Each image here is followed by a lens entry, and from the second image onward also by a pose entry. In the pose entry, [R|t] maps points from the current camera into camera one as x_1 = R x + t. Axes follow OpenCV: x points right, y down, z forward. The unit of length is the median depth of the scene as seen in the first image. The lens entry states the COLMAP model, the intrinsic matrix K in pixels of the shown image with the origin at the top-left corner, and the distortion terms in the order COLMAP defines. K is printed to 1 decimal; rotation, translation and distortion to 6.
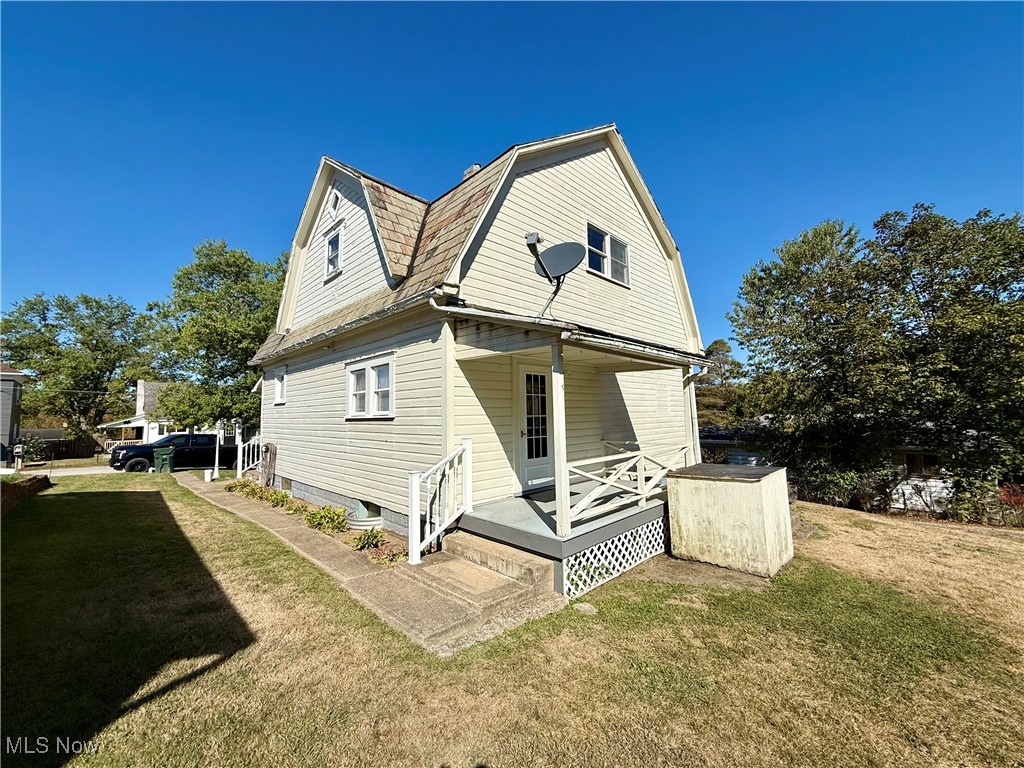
lens RADIAL K [[407.0, 0, 509.5], [0, 407.0, 383.1], [0, 0, 1]] dist [-0.000005, -0.000157]
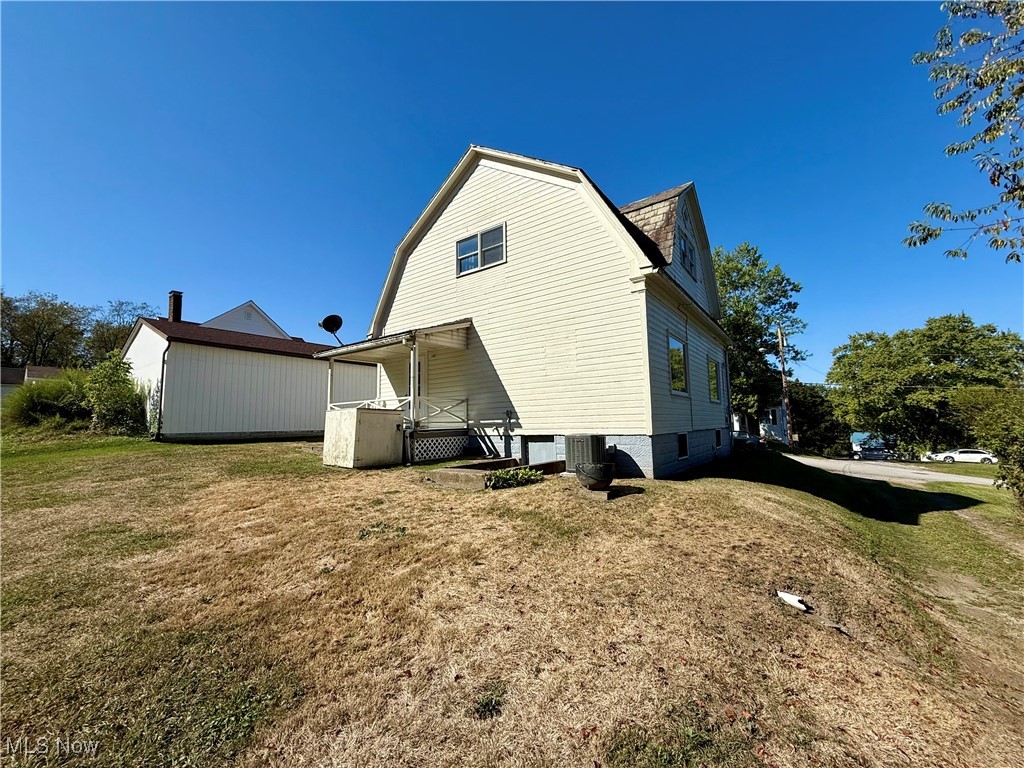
lens RADIAL K [[407.0, 0, 509.5], [0, 407.0, 383.1], [0, 0, 1]] dist [-0.000005, -0.000157]
pose [[0.147455, -0.079277, -0.985886, 1.502437], [0.096757, 0.993158, -0.065390, 0.181215], [0.984325, -0.085750, 0.154117, 0.903371]]
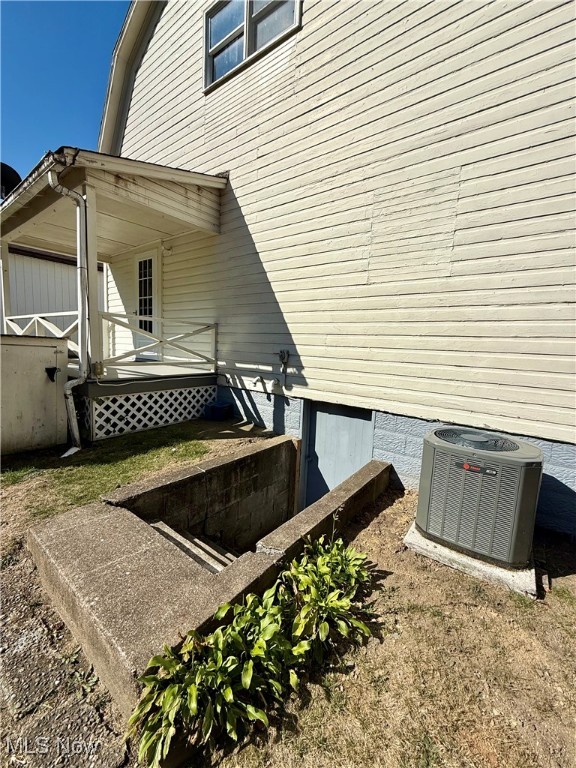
lens RADIAL K [[305.3, 0, 289.4], [0, 305.3, 381.9], [0, 0, 1]] dist [-0.000005, -0.000157]
pose [[0.140597, 0.145584, -0.979305, 0.809441], [0.031561, 0.987968, 0.151403, 0.159736], [0.989564, -0.052195, 0.134311, 1.016432]]
